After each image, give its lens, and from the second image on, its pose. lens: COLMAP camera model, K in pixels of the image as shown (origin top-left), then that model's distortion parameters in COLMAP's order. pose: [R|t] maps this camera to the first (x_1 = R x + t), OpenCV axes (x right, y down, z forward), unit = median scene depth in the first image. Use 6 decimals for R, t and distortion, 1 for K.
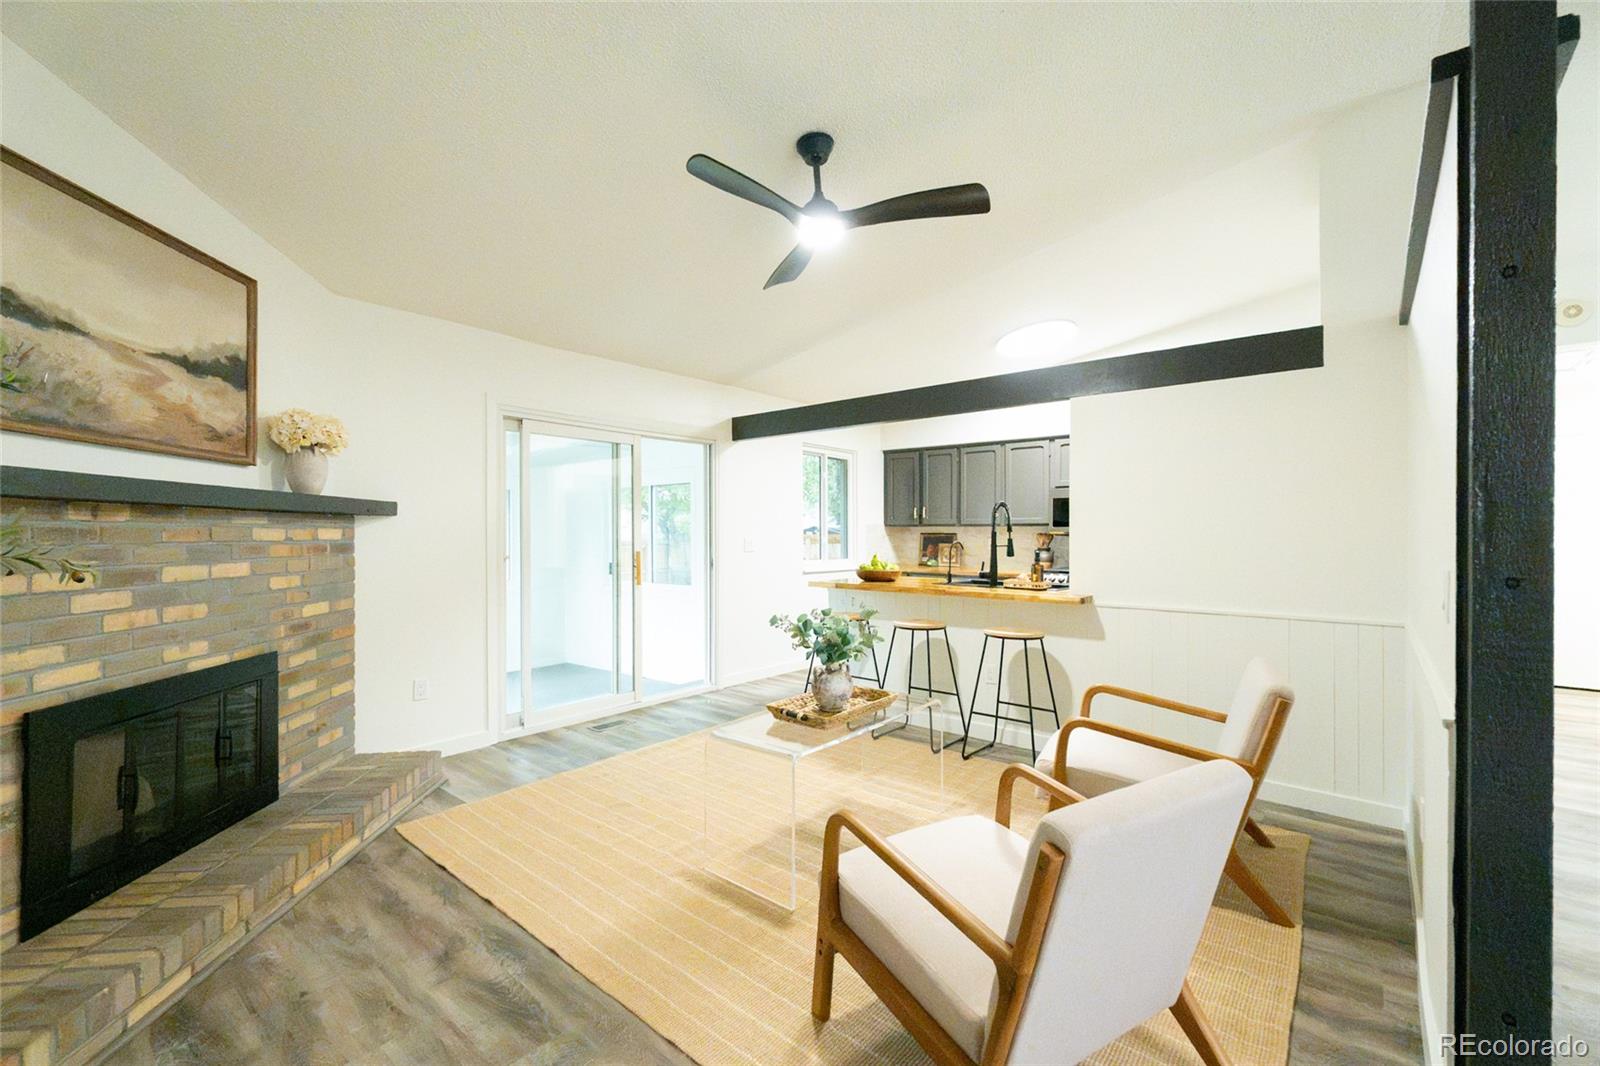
lens RADIAL K [[669.5, 0, 814.7], [0, 669.5, 541.9], [0, 0, 1]] dist [0.002706, -0.001731]
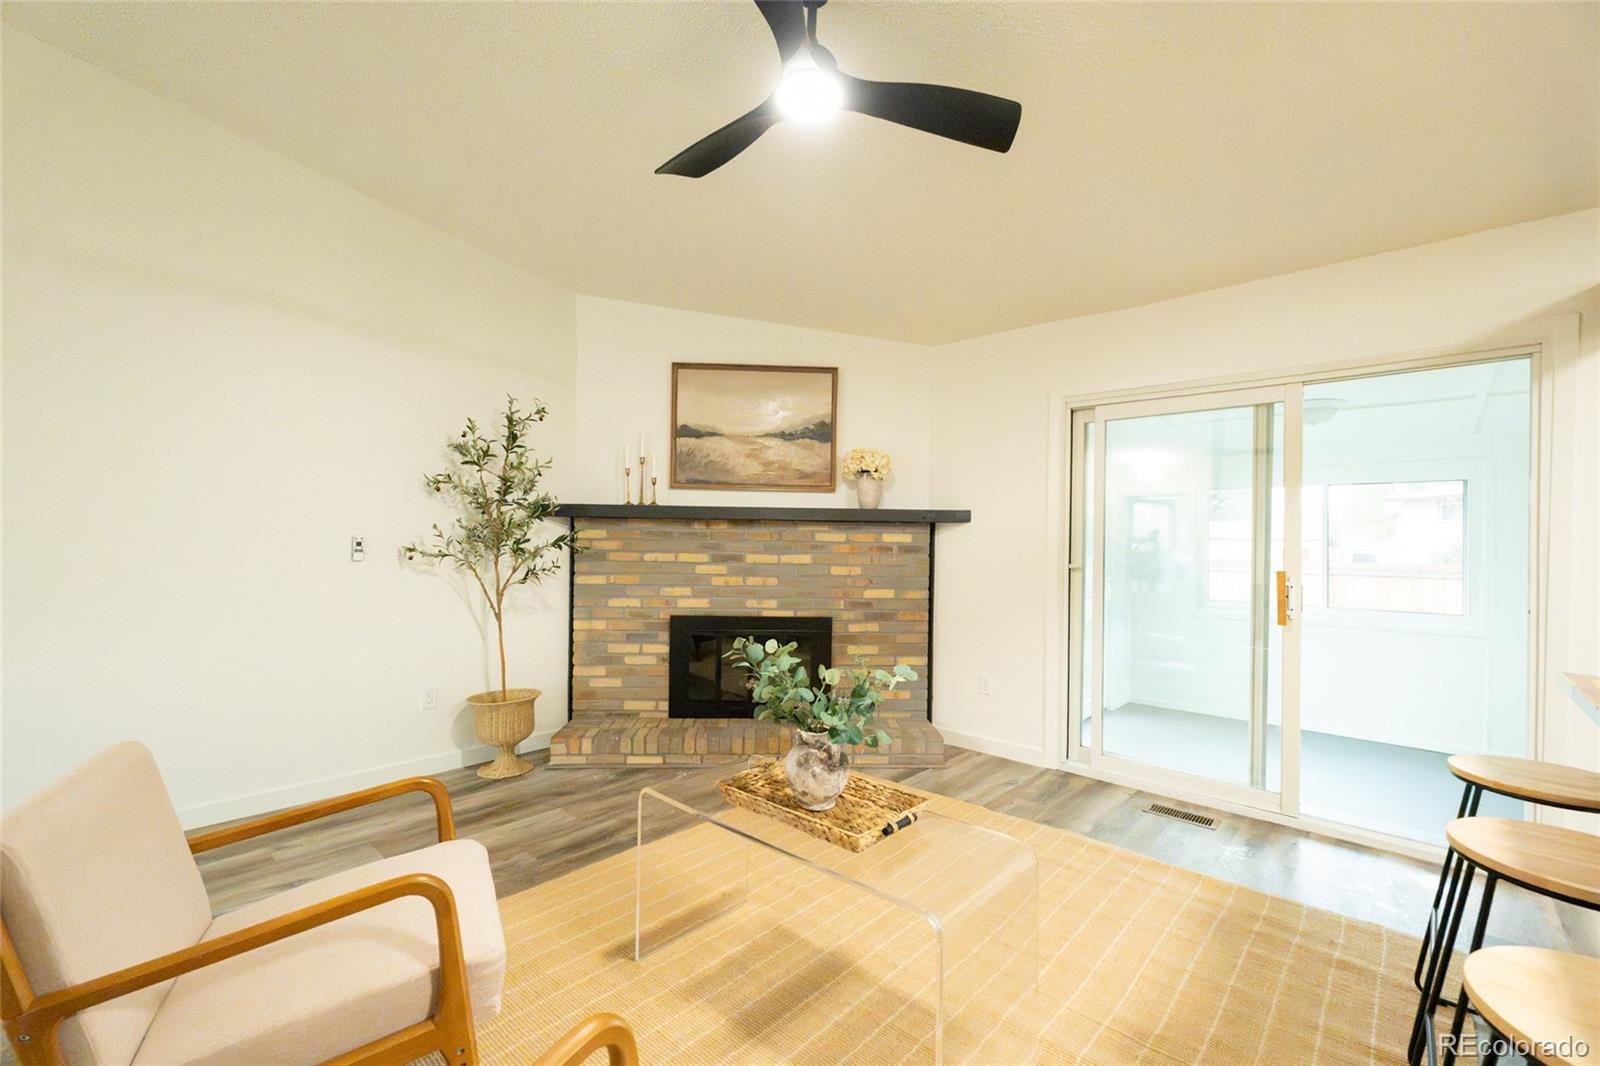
lens RADIAL K [[669.5, 0, 770.5], [0, 669.5, 533.9], [0, 0, 1]] dist [0.002706, -0.001731]
pose [[-0.061664, 0.002251, -0.998094, 0.715966], [-0.026288, 0.999647, 0.003878, -0.022400], [0.997751, 0.026477, -0.061583, 1.024489]]
